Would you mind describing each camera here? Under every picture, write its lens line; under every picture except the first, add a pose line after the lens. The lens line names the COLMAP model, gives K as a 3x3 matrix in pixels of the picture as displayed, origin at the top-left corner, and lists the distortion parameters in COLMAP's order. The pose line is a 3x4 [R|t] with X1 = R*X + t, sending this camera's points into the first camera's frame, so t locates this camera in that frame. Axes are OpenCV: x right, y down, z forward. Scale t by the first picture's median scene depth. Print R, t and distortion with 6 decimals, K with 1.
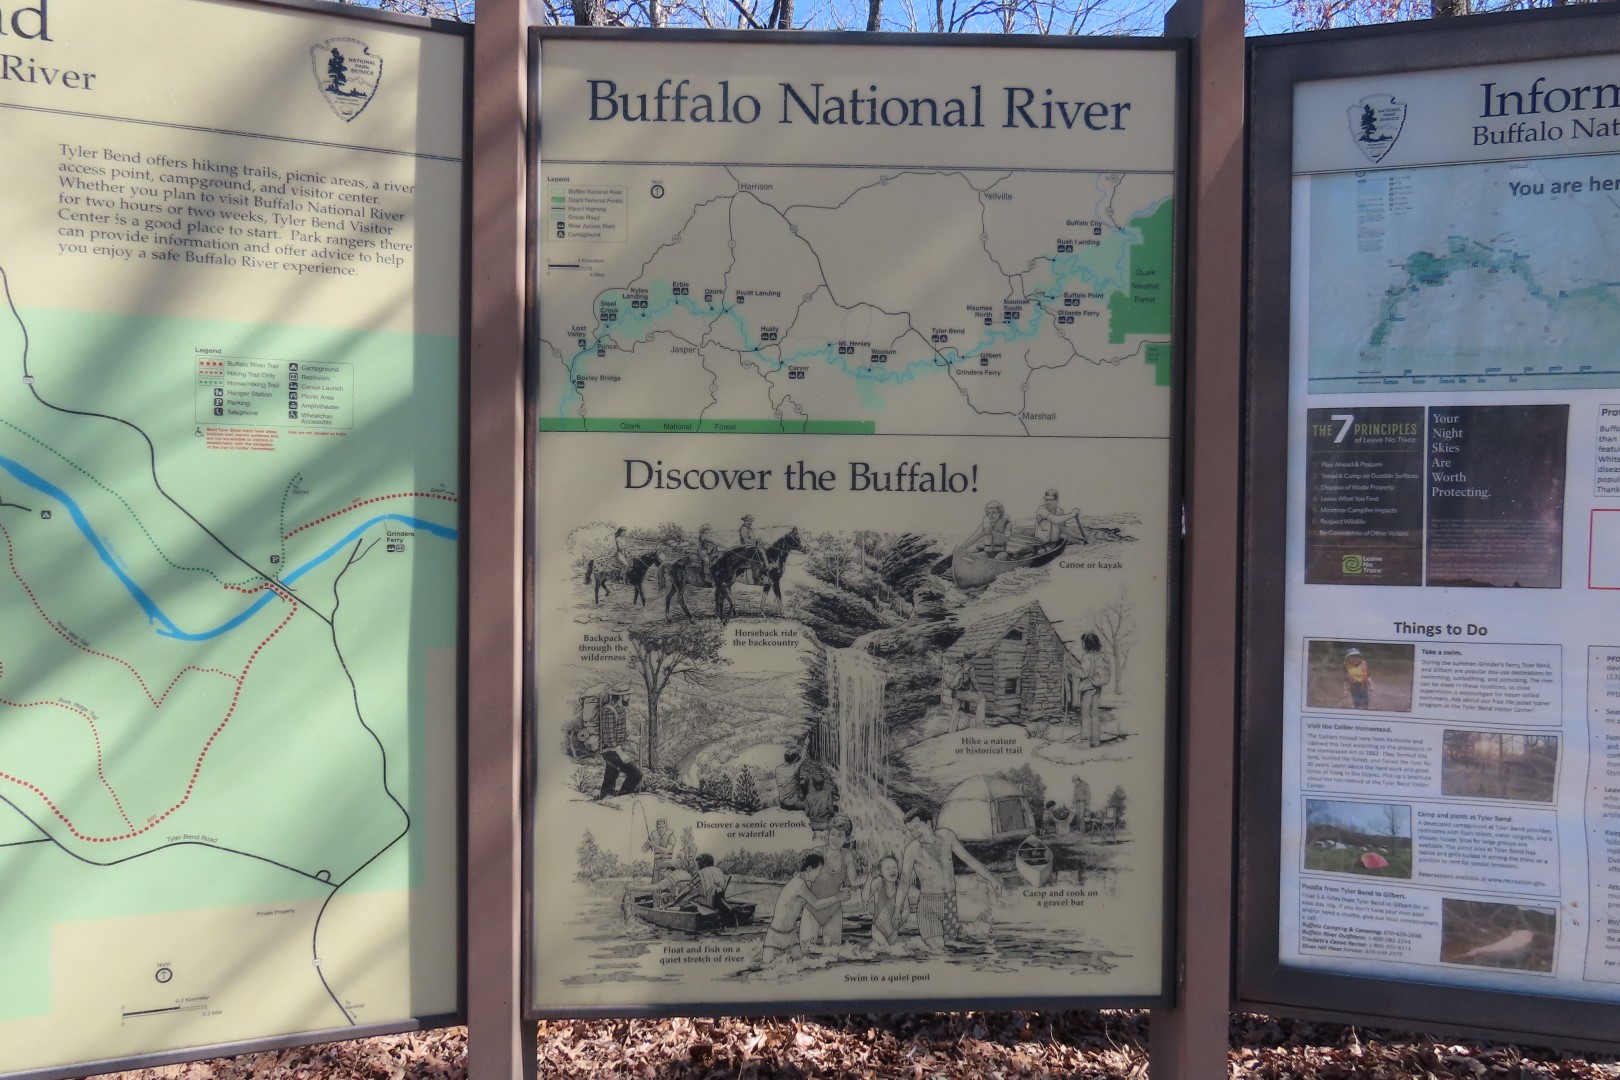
lens RADIAL K [[1074.6, 0, 811.1], [0, 1074.6, 537.5], [0, 0, 1]] dist [-0.002080, 0.002239]
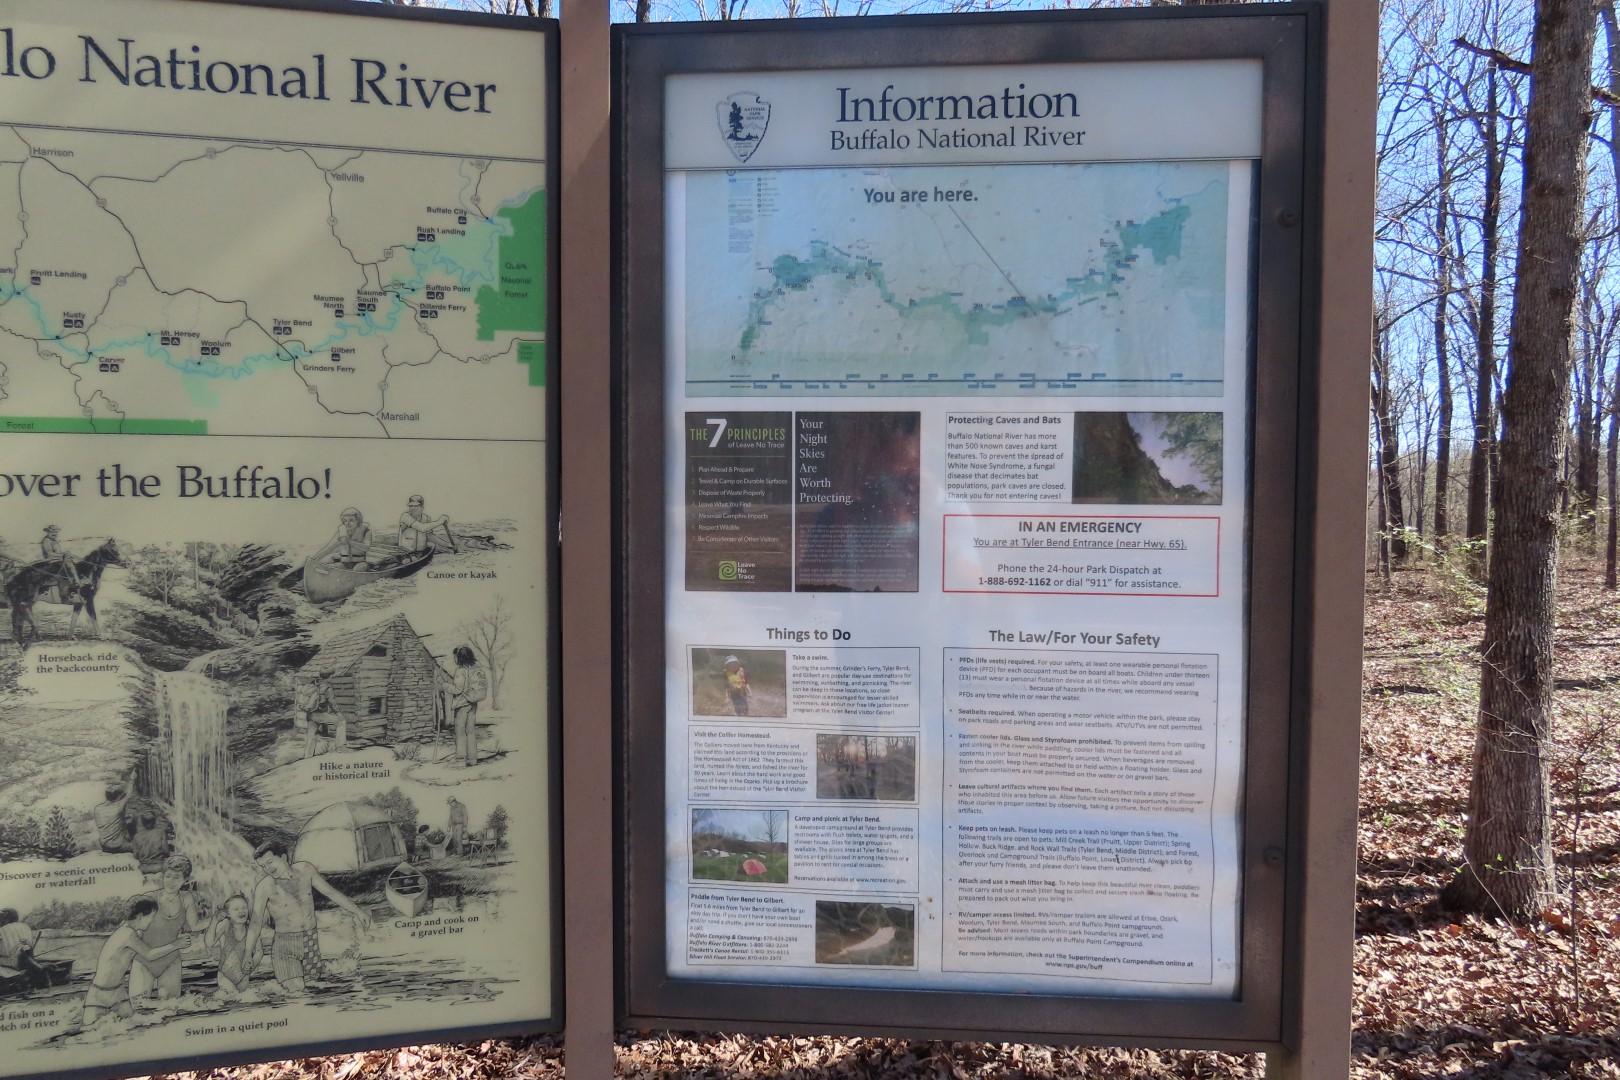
lens RADIAL K [[1074.6, 0, 811.7], [0, 1074.6, 539.8], [0, 0, 1]] dist [-0.002080, 0.002239]
pose [[0.983309, -0.010487, 0.181639, 0.395168], [0.006964, 0.999775, 0.020019, -0.022173], [-0.181808, -0.018420, 0.983161, 0.015757]]
